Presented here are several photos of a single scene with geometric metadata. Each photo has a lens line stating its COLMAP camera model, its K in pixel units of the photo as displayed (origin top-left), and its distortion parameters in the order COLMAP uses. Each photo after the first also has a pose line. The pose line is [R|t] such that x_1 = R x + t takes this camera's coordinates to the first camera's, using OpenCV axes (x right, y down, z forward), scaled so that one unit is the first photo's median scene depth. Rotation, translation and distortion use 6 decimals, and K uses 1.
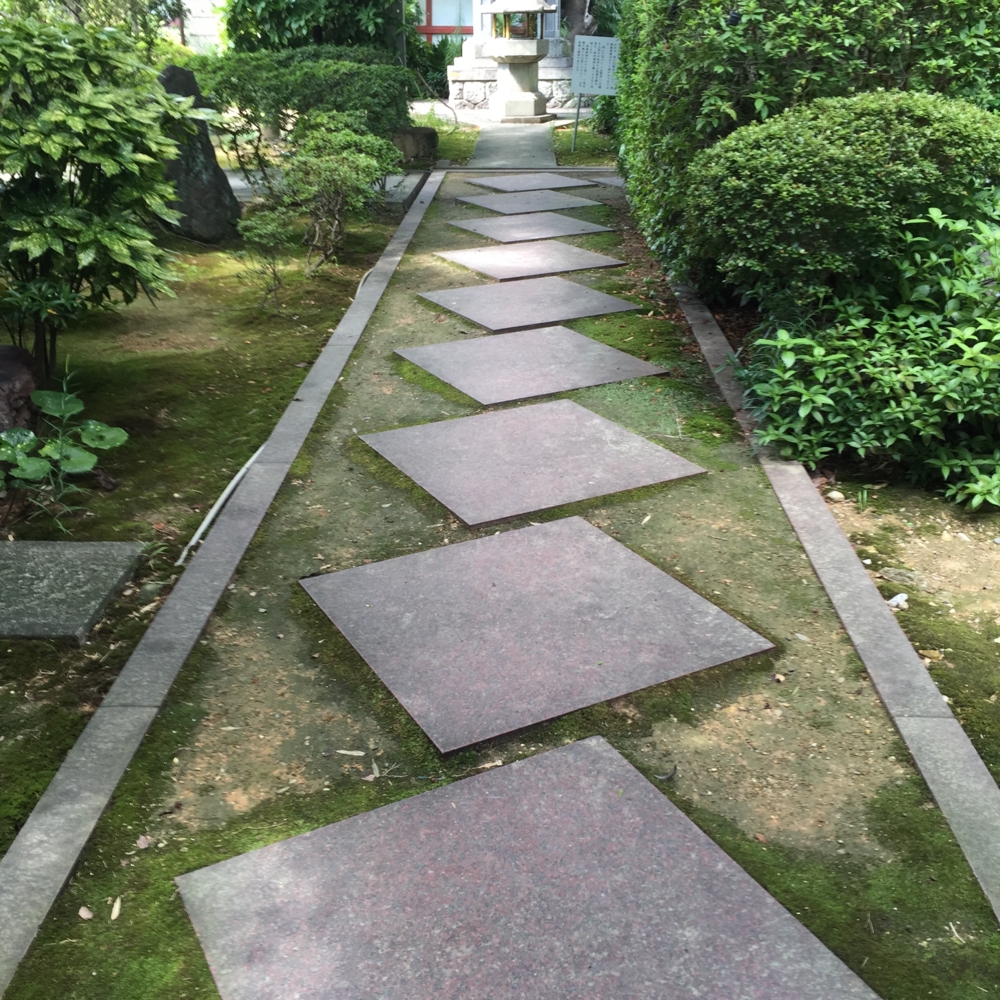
lens RADIAL K [[1117.7, 0, 499.7], [0, 1117.7, 500.2], [0, 0, 1]] dist [-0.000568, 0.000000]
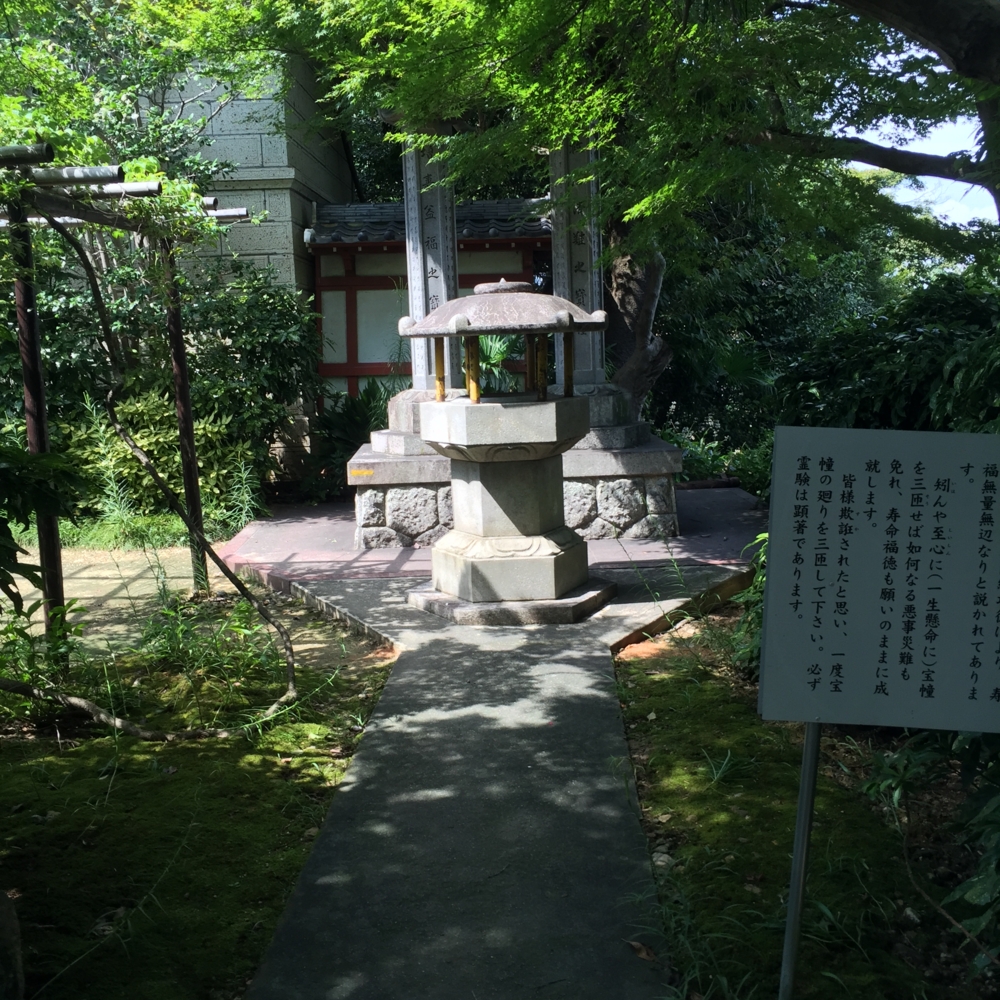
lens RADIAL K [[1117.7, 0, 499.9], [0, 1117.7, 499.7], [0, 0, 1]] dist [-0.000568, 0.000000]
pose [[0.999695, -0.018022, -0.016898, 0.018503], [0.012855, 0.963560, -0.267184, -0.261199], [0.021098, 0.266886, 0.963497, 0.605767]]
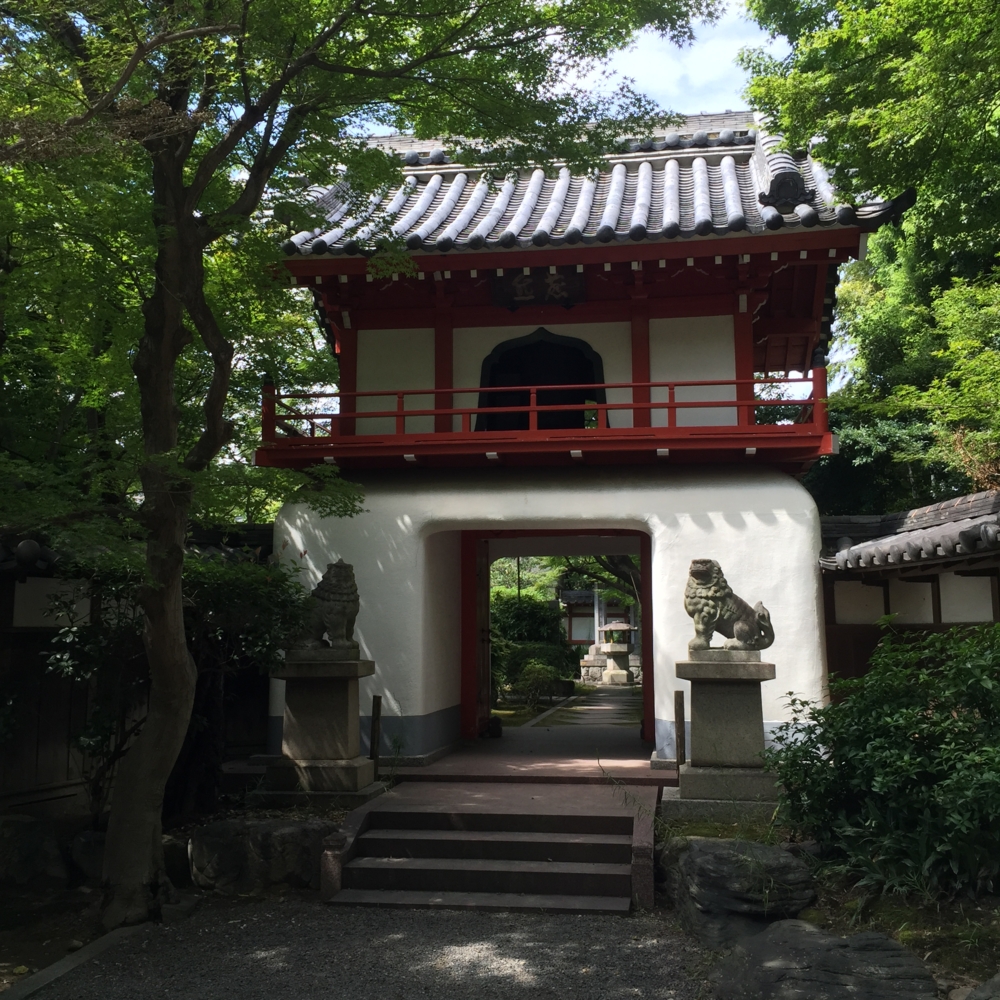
lens RADIAL K [[1117.7, 0, 499.3], [0, 1117.7, 499.4], [0, 0, 1]] dist [-0.000568, 0.000000]
pose [[0.992956, -0.007887, -0.118219, 0.039363], [-0.054515, 0.855474, -0.514969, 0.327726], [0.105195, 0.517786, 0.849018, -0.678340]]
